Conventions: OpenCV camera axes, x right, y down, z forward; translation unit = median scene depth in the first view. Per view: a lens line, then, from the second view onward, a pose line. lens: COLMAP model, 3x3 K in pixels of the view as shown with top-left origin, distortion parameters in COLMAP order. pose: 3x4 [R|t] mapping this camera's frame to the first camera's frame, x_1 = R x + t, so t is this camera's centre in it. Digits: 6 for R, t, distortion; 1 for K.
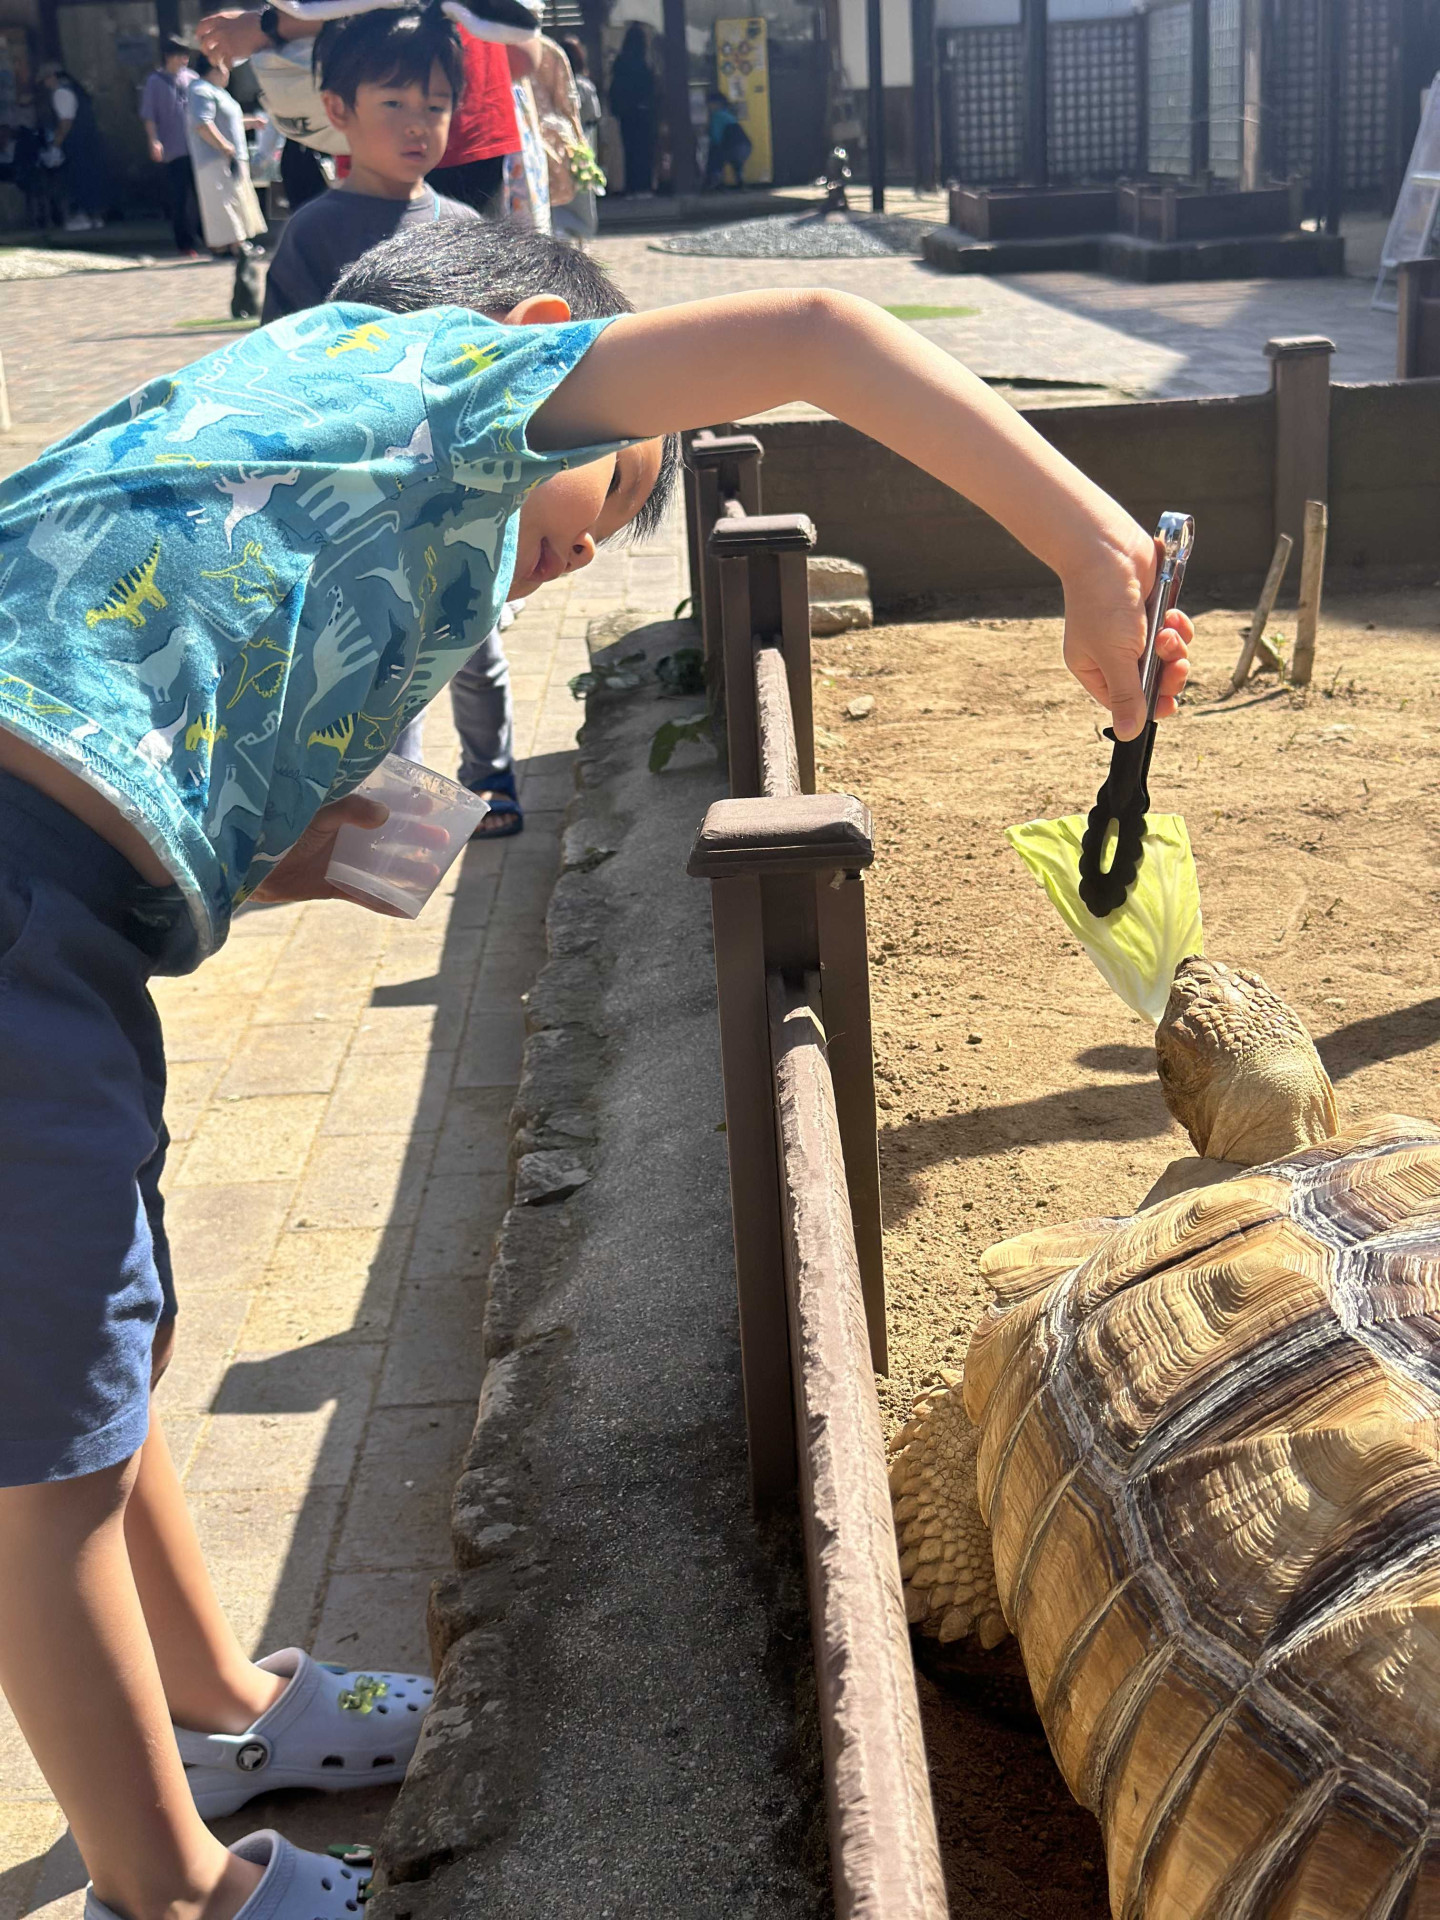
lens RADIAL K [[2670.6, 0, 687.9], [0, 2670.6, 968.9], [0, 0, 1]] dist [0.169495, -0.332313]
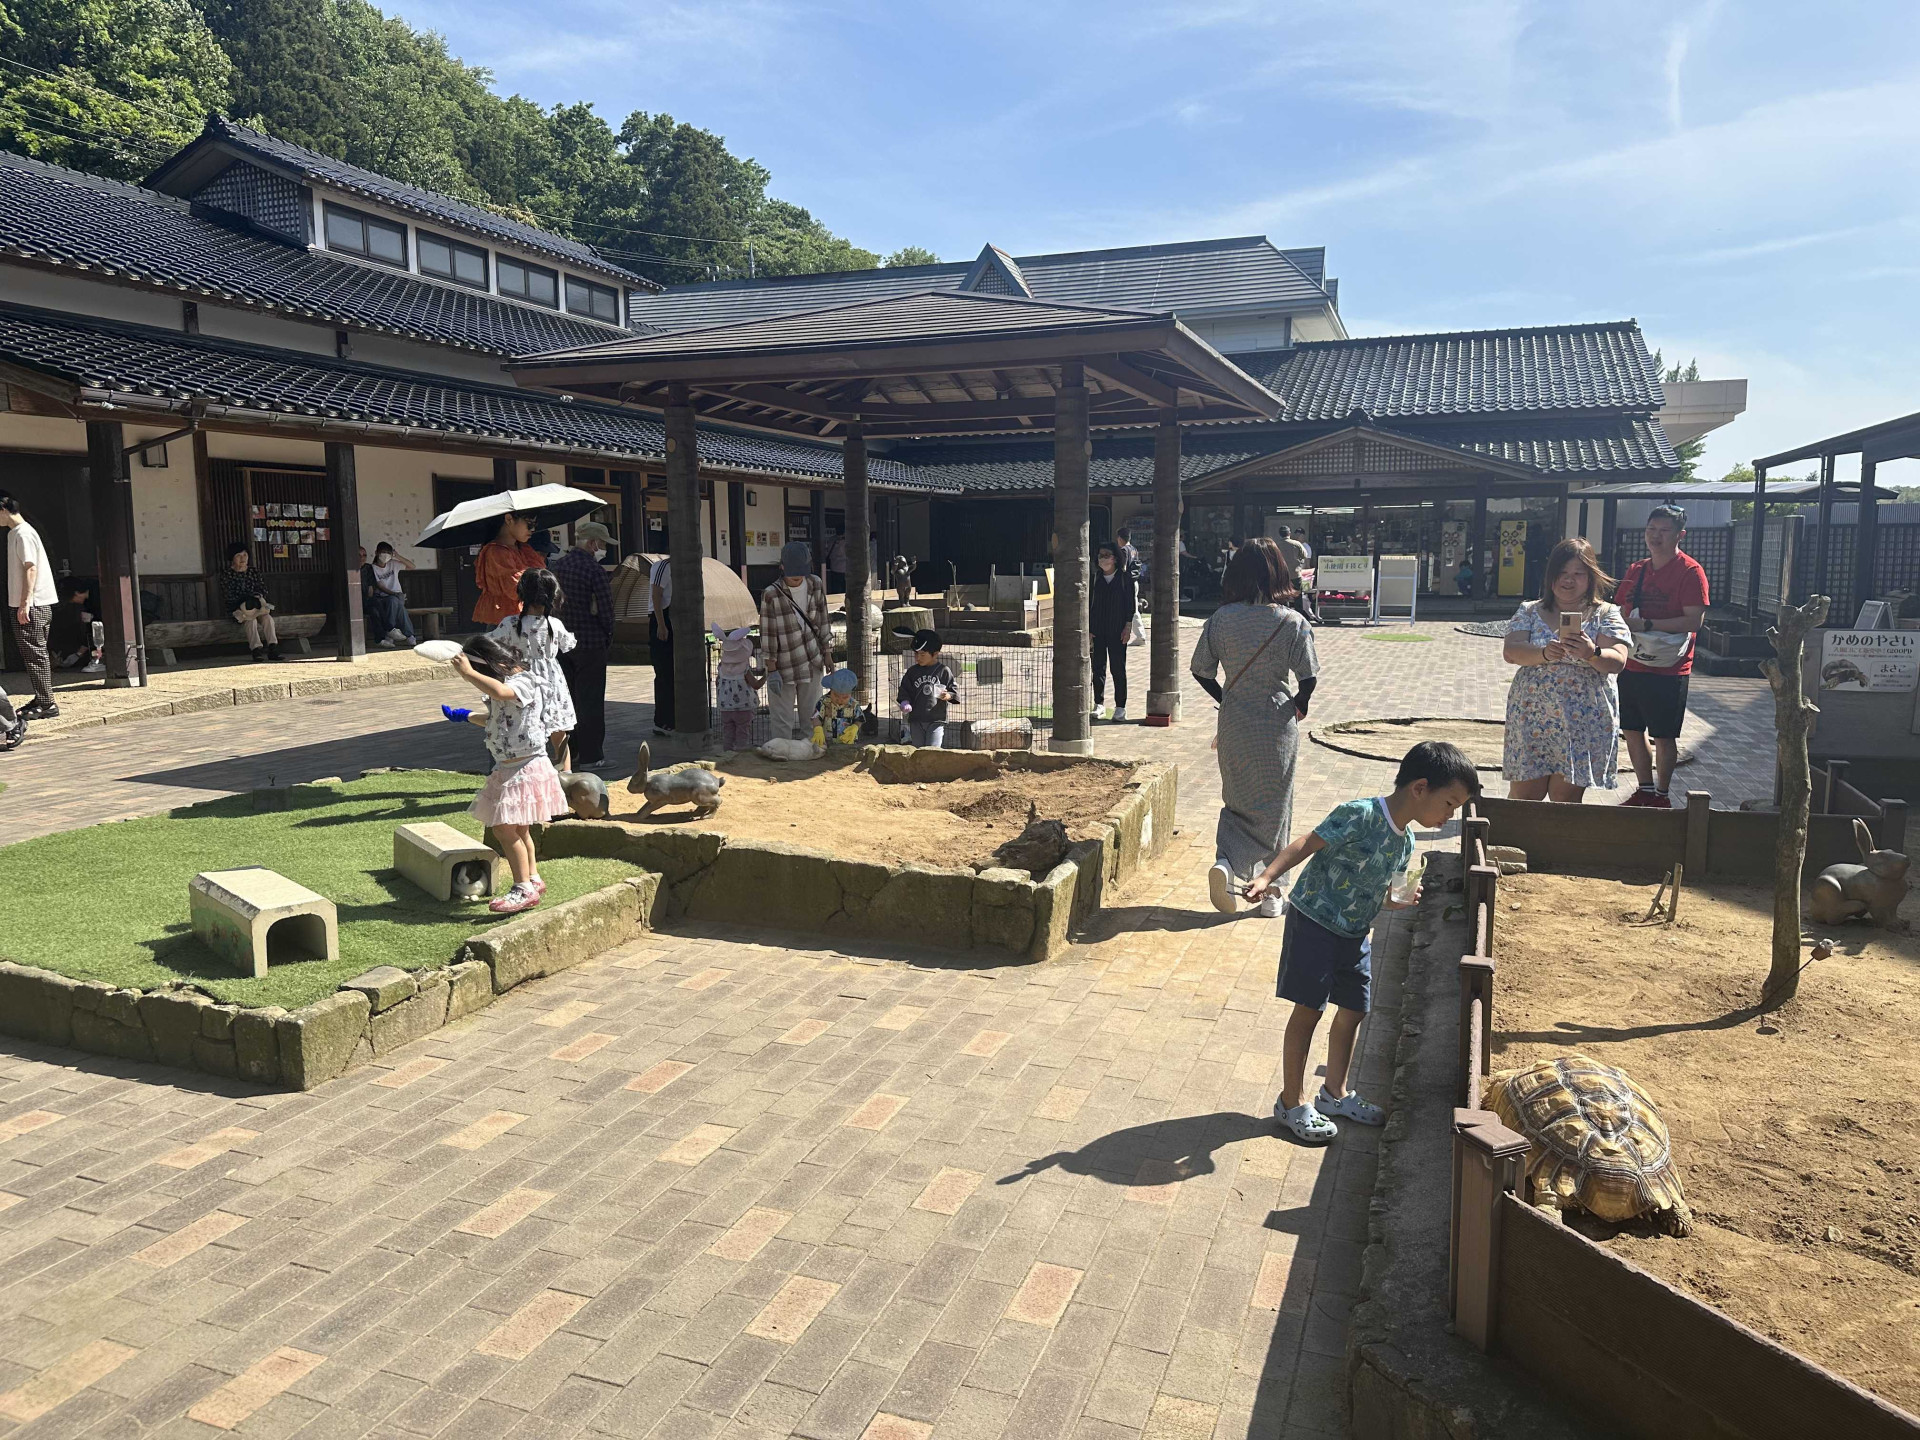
lens RADIAL K [[1377.4, 0, 960.0], [0, 1377.4, 720.0], [0, 0, 1]] dist [-0.006018, -0.006133]
pose [[0.934640, 0.100151, -0.341200, -0.019097], [-0.151692, 0.980126, -0.127835, -0.009885], [0.321616, 0.171237, 0.931258, -0.907836]]
